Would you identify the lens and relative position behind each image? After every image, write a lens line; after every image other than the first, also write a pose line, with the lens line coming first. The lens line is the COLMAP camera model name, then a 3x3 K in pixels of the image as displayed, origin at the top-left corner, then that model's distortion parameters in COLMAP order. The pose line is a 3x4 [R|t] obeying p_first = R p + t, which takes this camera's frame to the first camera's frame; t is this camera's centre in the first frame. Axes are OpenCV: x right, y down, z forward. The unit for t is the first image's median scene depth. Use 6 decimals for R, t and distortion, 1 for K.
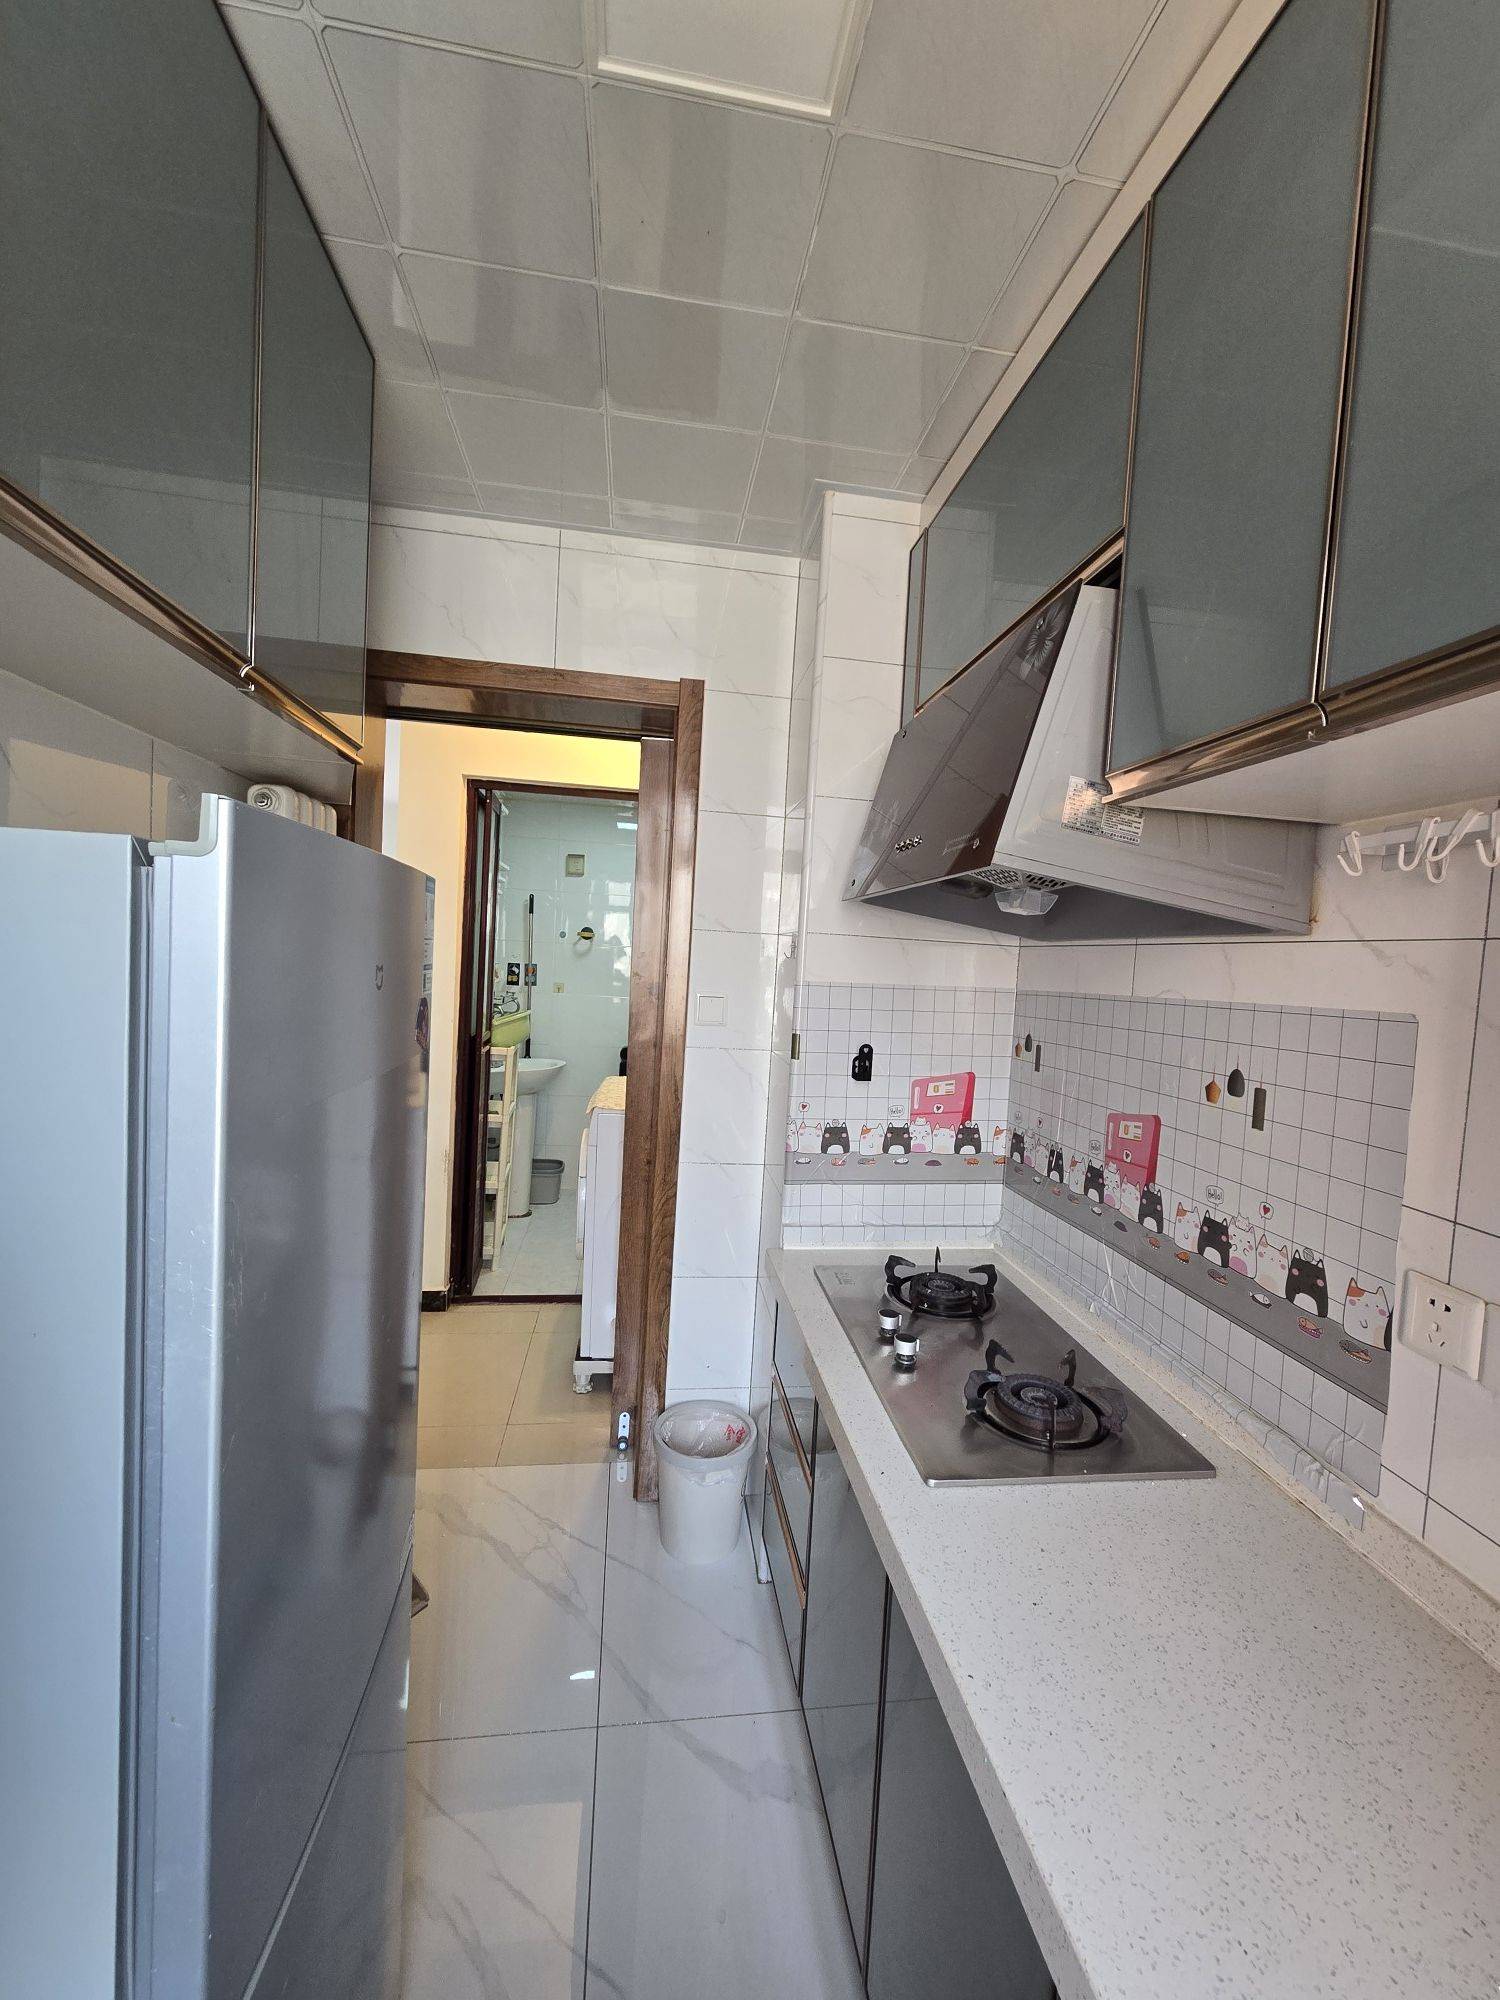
lens RADIAL K [[816.5, 0, 751.4], [0, 816.5, 993.9], [0, 0, 1]] dist [0.000826, 0.000186]
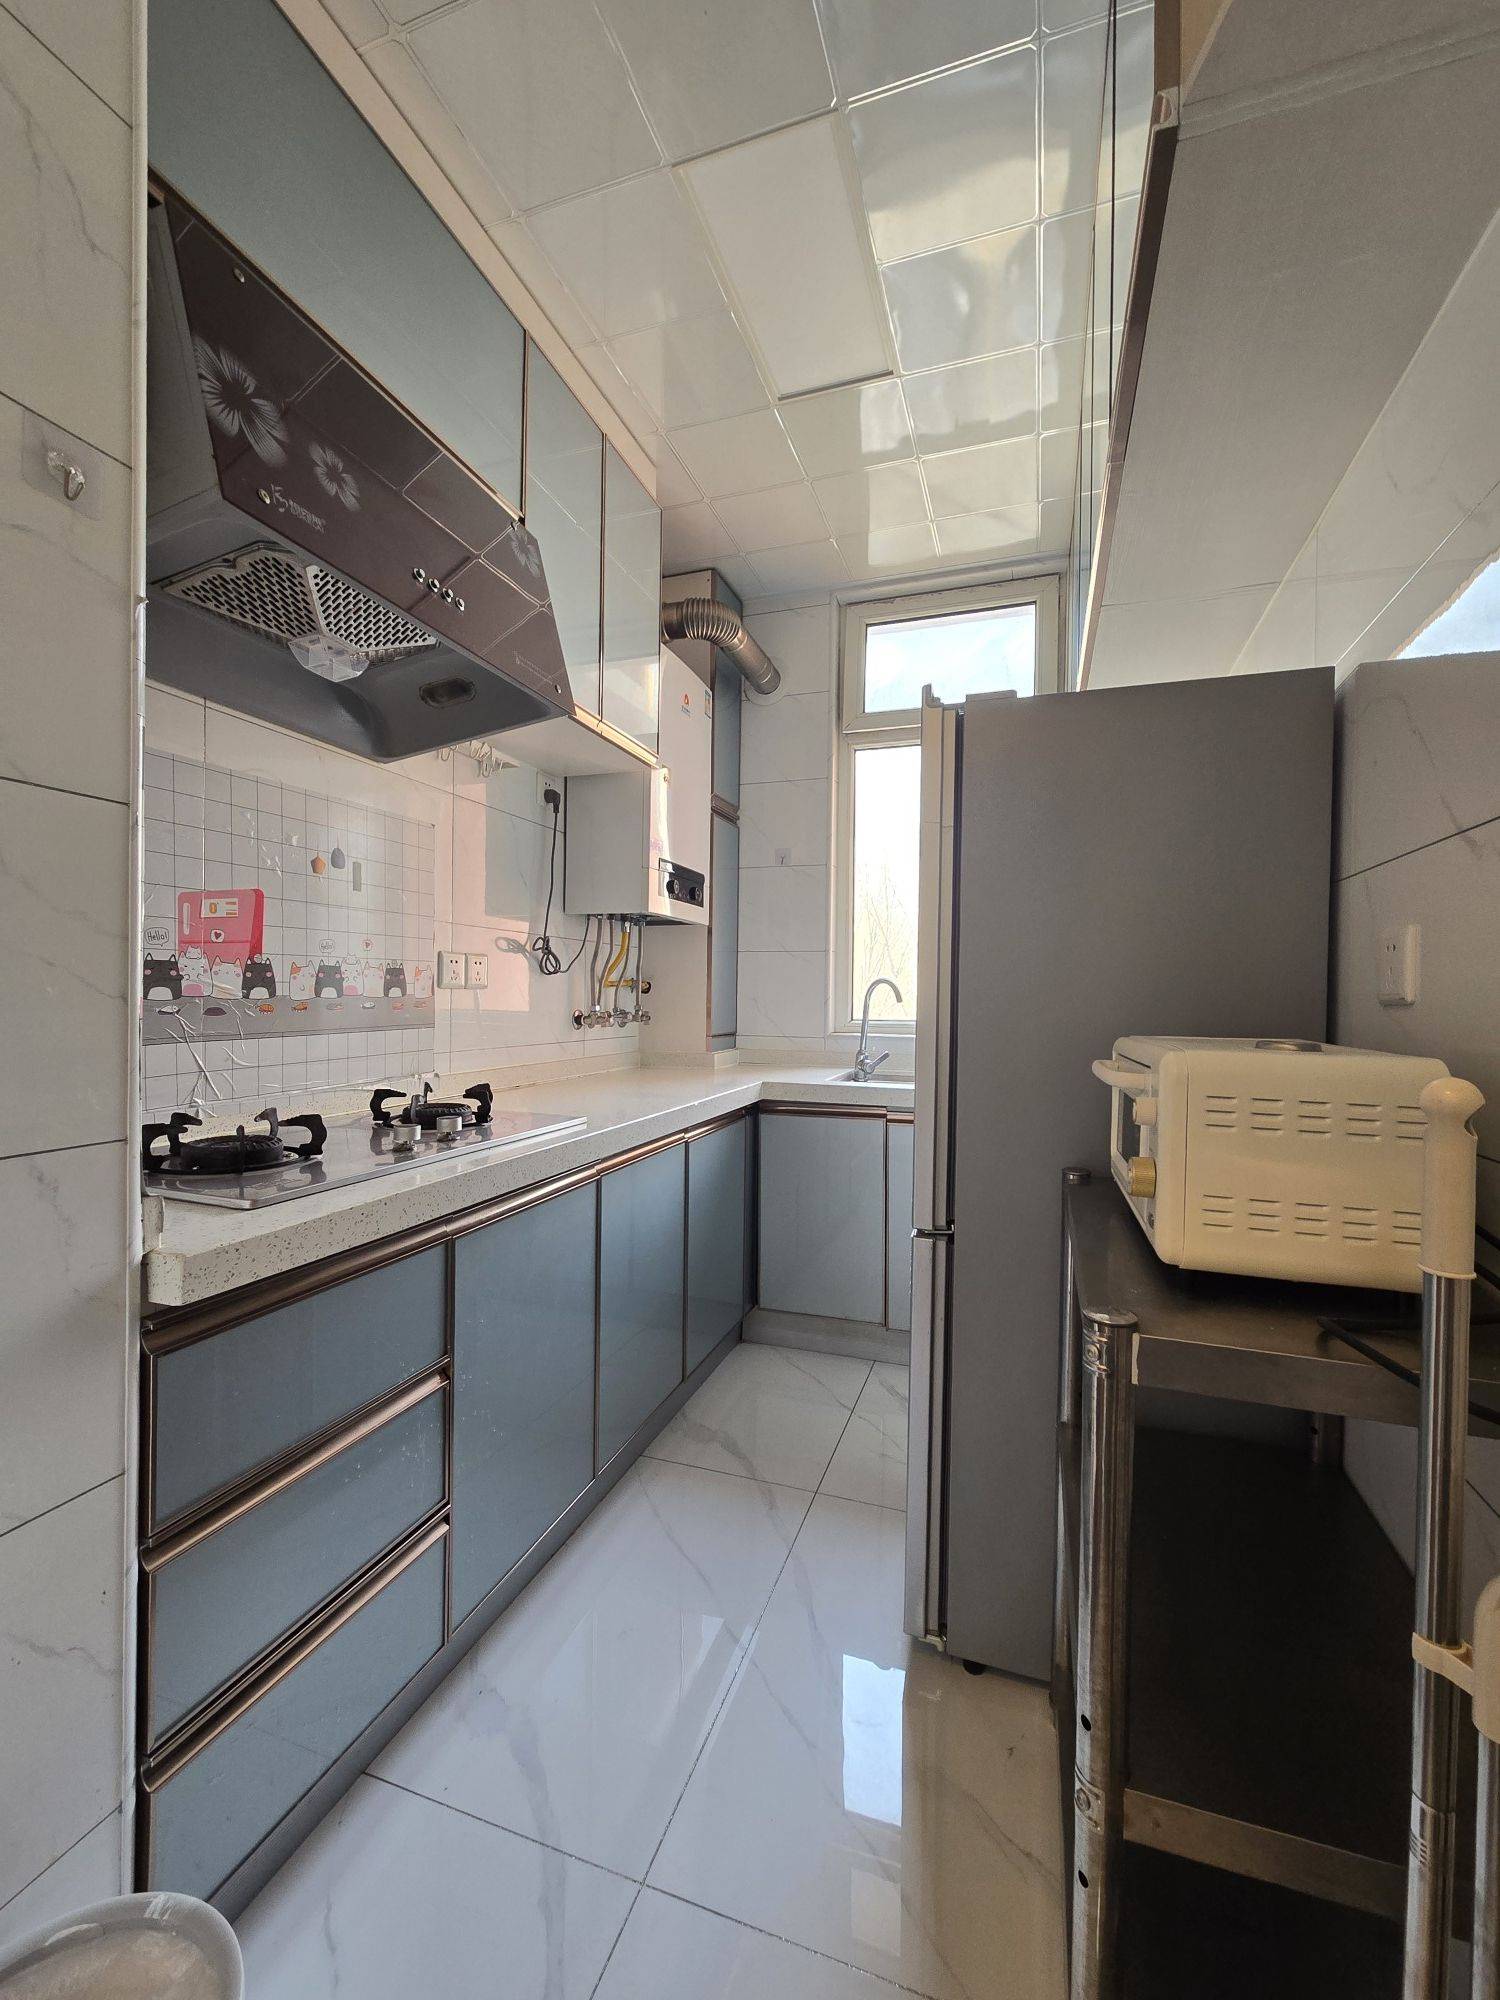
lens RADIAL K [[816.5, 0, 760.0], [0, 816.5, 1002.8], [0, 0, 1]] dist [0.000826, 0.000186]
pose [[-0.883349, -0.065199, 0.464160, -0.597023], [-0.035744, 0.996765, 0.071987, 0.204825], [-0.467352, 0.046999, -0.882821, 1.707619]]
